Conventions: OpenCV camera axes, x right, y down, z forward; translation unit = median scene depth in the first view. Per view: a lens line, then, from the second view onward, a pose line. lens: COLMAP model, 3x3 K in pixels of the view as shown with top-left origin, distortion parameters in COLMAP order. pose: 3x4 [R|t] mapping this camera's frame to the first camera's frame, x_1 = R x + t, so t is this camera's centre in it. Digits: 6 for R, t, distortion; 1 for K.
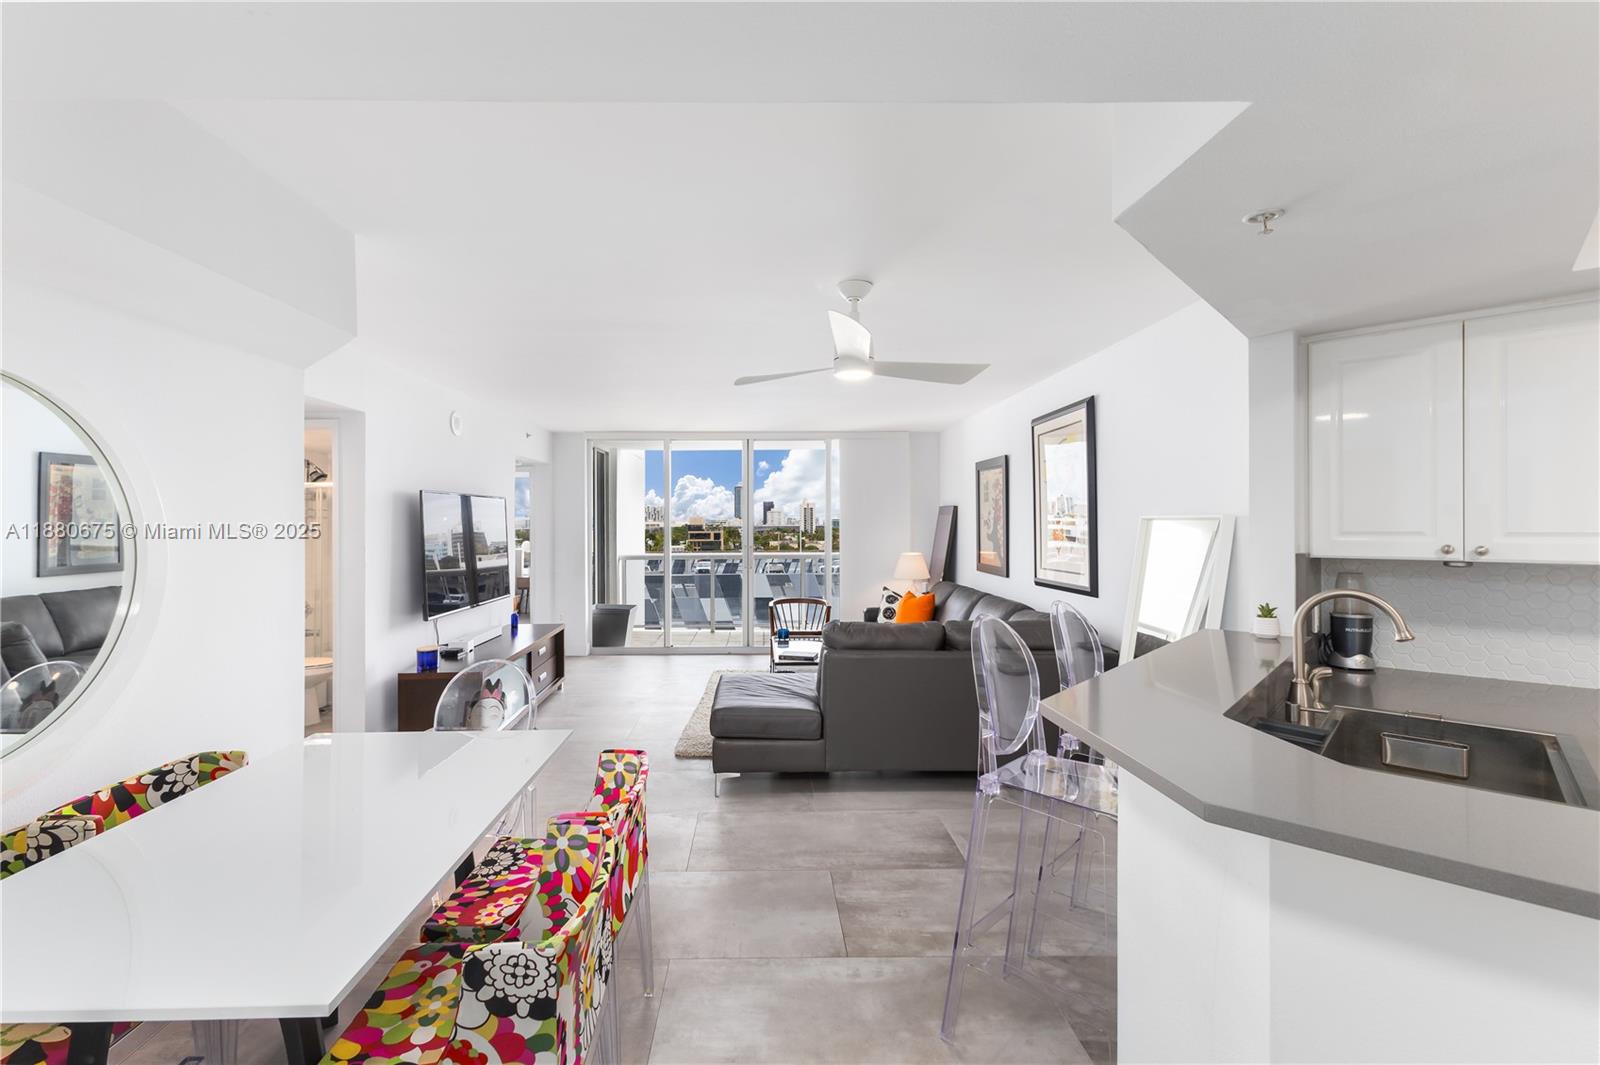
lens RADIAL K [[703.3, 0, 769.4], [0, 703.3, 525.7], [0, 0, 1]] dist [0.003664, 0.000234]
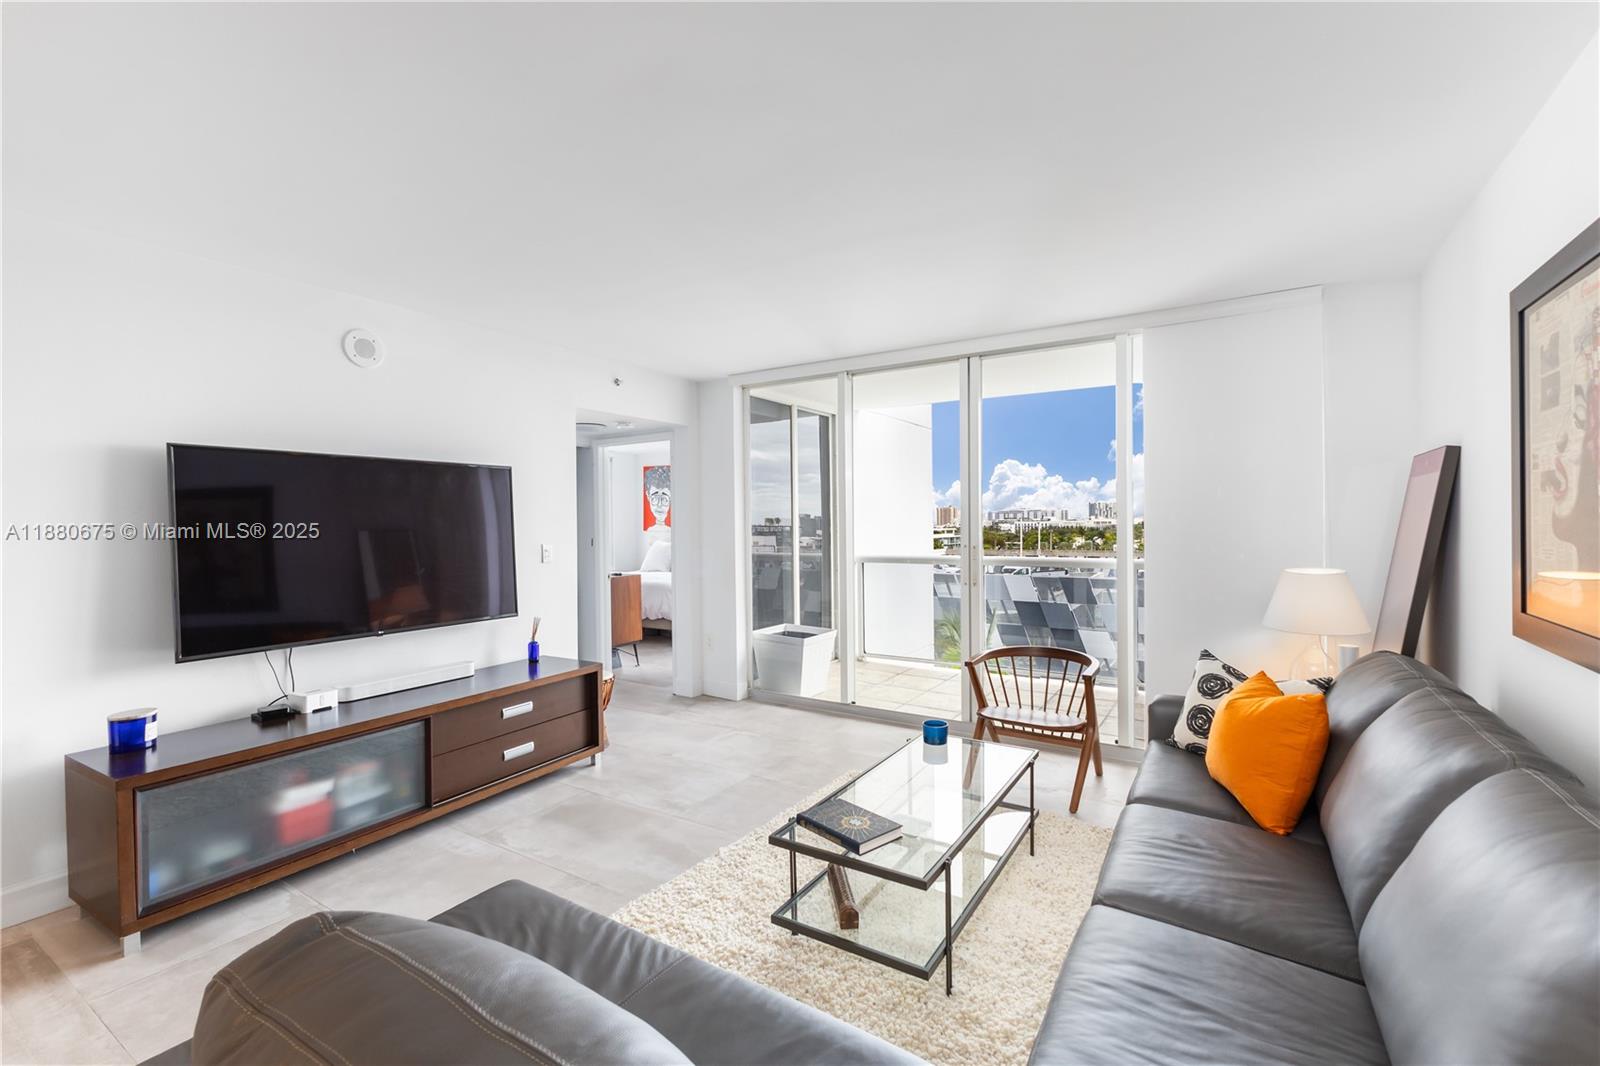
lens RADIAL K [[688.7, 0, 804.4], [0, 688.7, 531.6], [0, 0, 1]] dist [0.010309, -0.000845]
pose [[0.838751, 0.003893, -0.544501, 0.490720], [0.002491, 0.999937, 0.010986, 0.032193], [0.544509, -0.010571, 0.838689, 1.400379]]
